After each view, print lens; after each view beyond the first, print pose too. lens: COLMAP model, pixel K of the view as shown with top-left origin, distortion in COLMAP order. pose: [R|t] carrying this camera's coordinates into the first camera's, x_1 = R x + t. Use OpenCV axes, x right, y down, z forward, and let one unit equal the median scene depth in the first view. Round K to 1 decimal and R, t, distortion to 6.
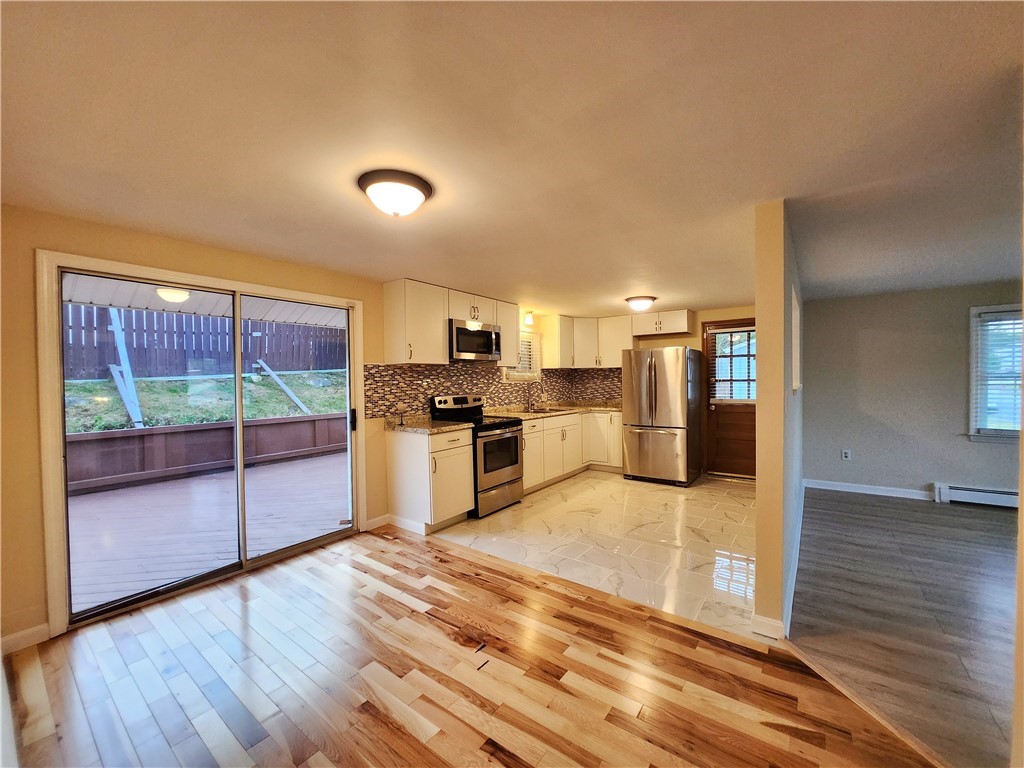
lens RADIAL K [[406.8, 0, 518.7], [0, 406.8, 384.6], [0, 0, 1]] dist [-0.017132, -0.000213]
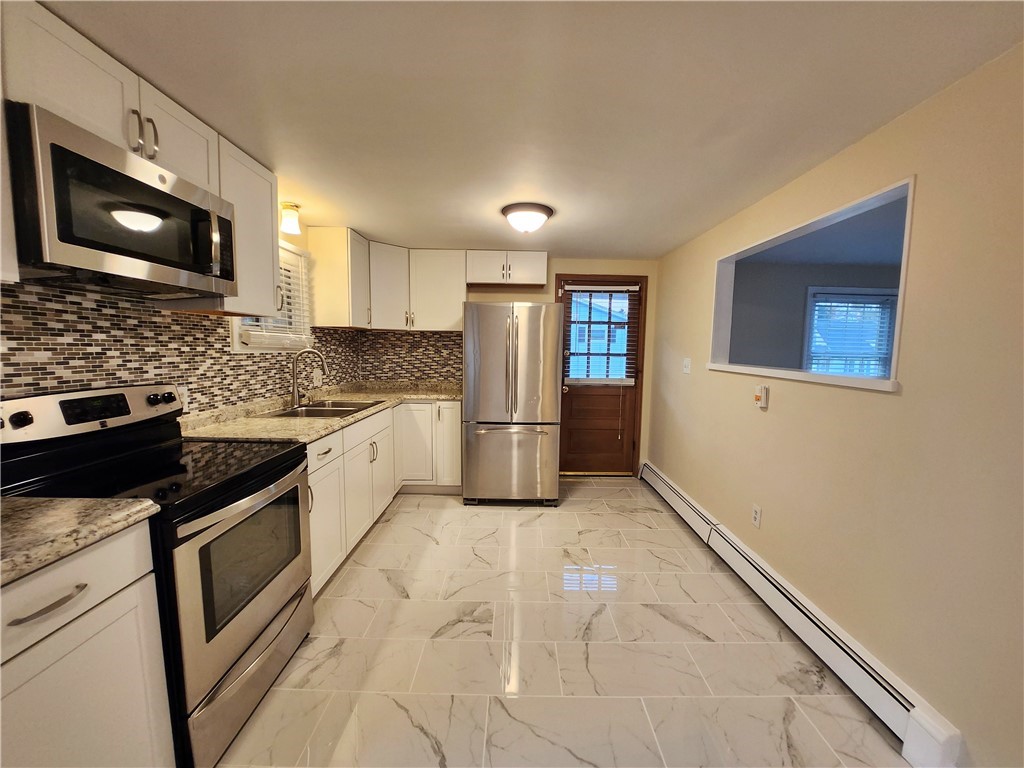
lens RADIAL K [[407.5, 0, 517.3], [0, 407.5, 385.4], [0, 0, 1]] dist [-0.018789, 0.000182]
pose [[0.804135, -0.031076, 0.593634, -0.062205], [-0.016693, 0.997058, 0.074806, -0.008319], [-0.594212, -0.070064, 0.801251, 0.555667]]
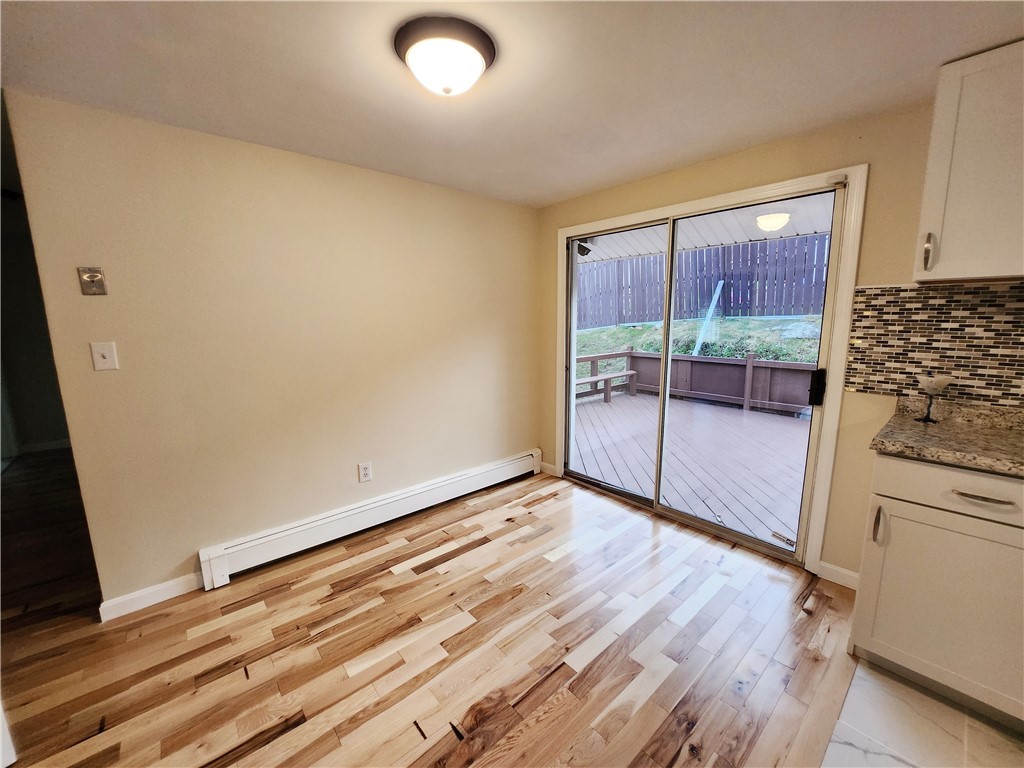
lens RADIAL K [[407.5, 0, 517.3], [0, 407.5, 385.4], [0, 0, 1]] dist [-0.018789, 0.000182]
pose [[-0.212602, 0.171939, -0.961893, 0.198213], [-0.005566, 0.984168, 0.177151, -0.013589], [0.977123, 0.043016, -0.208279, 0.563799]]
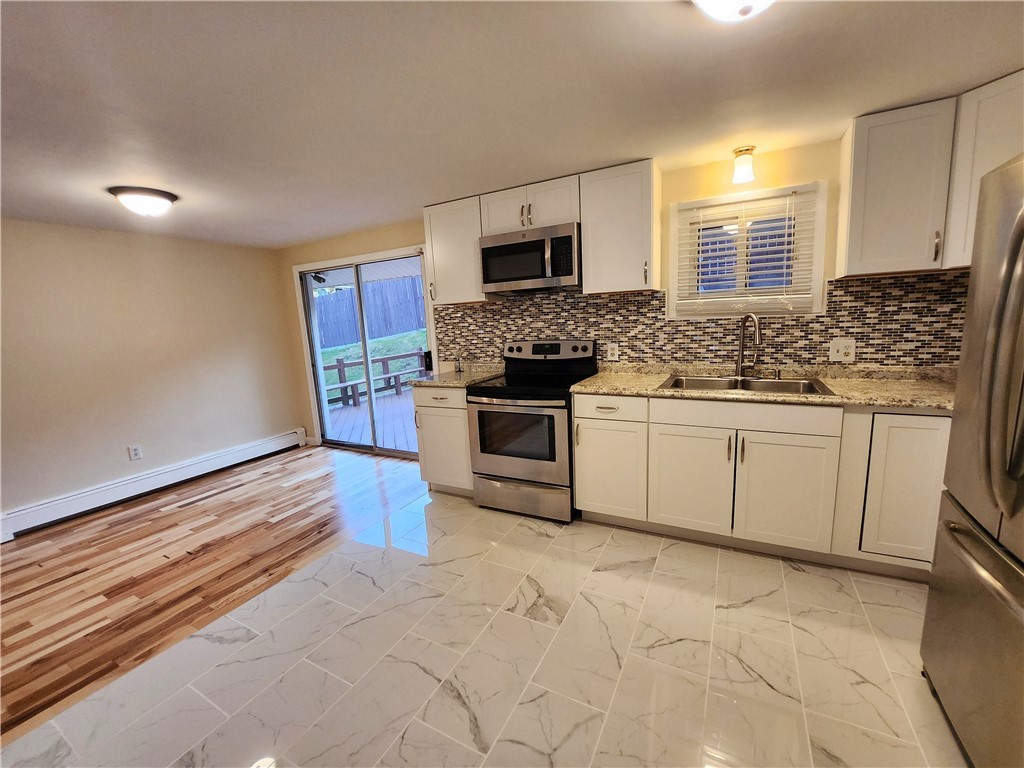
lens RADIAL K [[407.5, 0, 517.3], [0, 407.5, 385.4], [0, 0, 1]] dist [-0.018789, 0.000182]
pose [[0.150410, 0.163155, -0.975068, 0.557205], [0.033247, 0.984895, 0.169928, -0.019879], [0.988064, -0.057978, 0.142714, 0.867637]]
